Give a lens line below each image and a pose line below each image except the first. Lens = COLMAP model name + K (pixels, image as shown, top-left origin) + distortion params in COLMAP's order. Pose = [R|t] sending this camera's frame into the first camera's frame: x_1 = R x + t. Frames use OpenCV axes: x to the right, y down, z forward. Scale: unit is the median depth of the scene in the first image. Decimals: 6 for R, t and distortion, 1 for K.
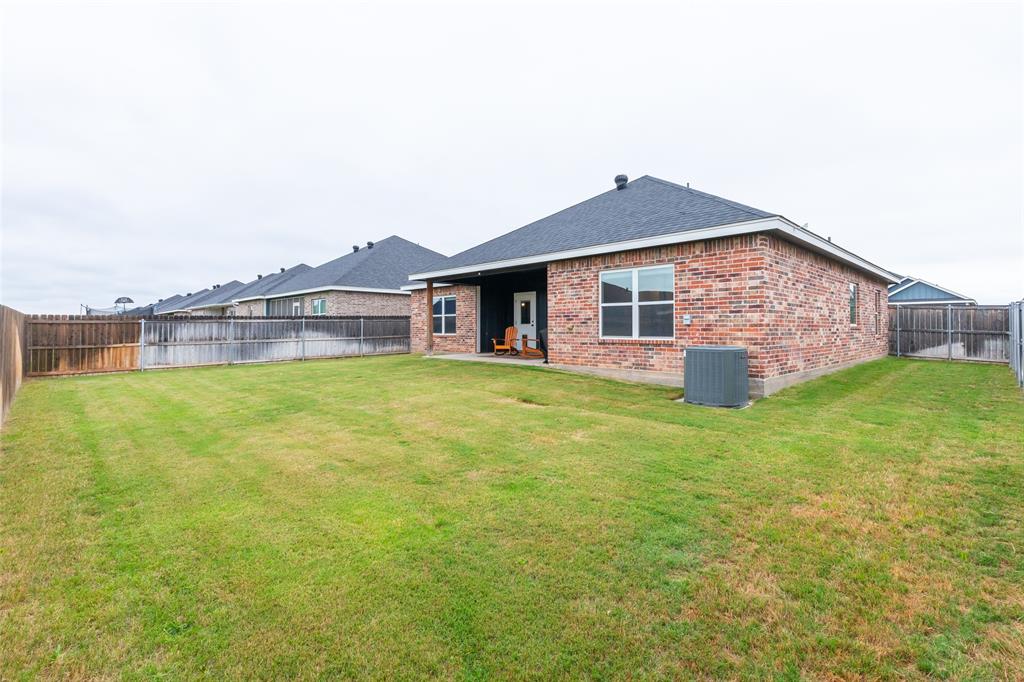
lens RADIAL K [[485.0, 0, 515.0], [0, 485.0, 345.2], [0, 0, 1]] dist [0.002235, -0.000326]
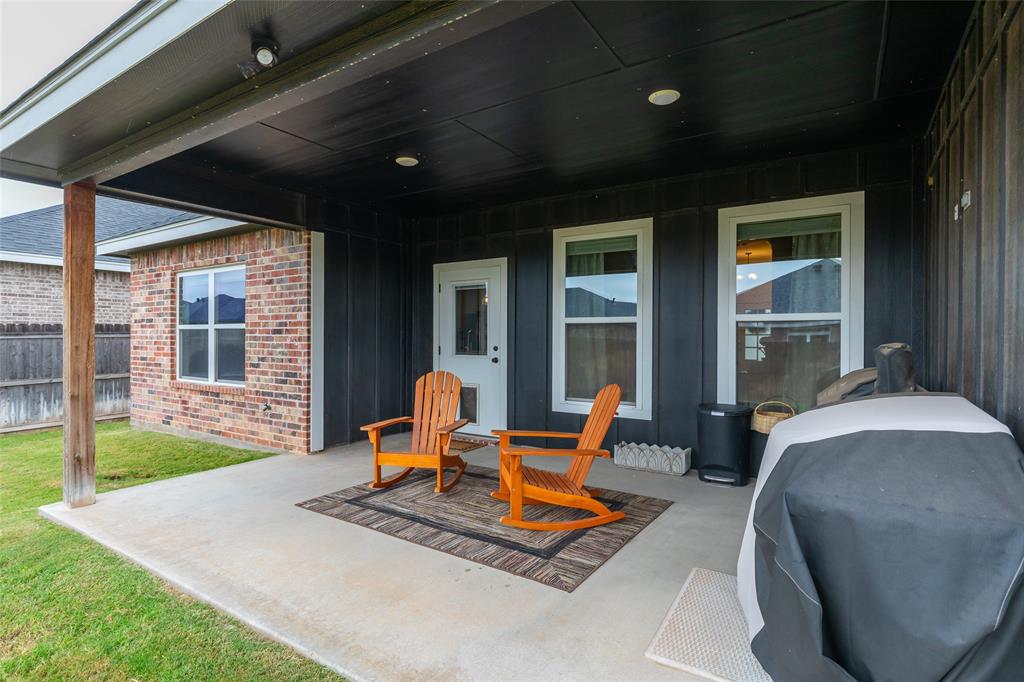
lens RADIAL K [[499.2, 0, 511.2], [0, 499.2, 341.9], [0, 0, 1]] dist [-0.002025, 0.001118]
pose [[0.971054, 0.002718, 0.238843, -0.049237], [0.002500, 0.999765, -0.021541, -0.070743], [-0.238845, 0.021515, 0.970819, 1.026228]]
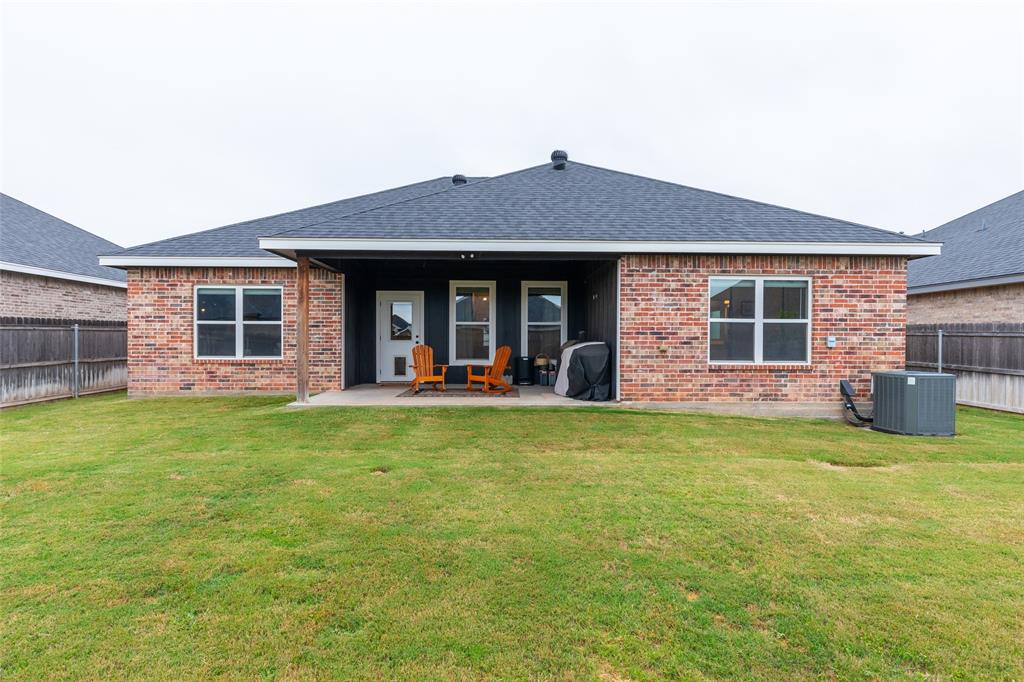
lens RADIAL K [[534.4, 0, 510.3], [0, 534.4, 359.3], [0, 0, 1]] dist [-0.005666, -0.000705]
pose [[0.661949, -0.020193, 0.749277, -0.644406], [0.020065, 0.999756, 0.009217, -0.034432], [-0.749281, 0.008933, 0.662192, 0.662858]]
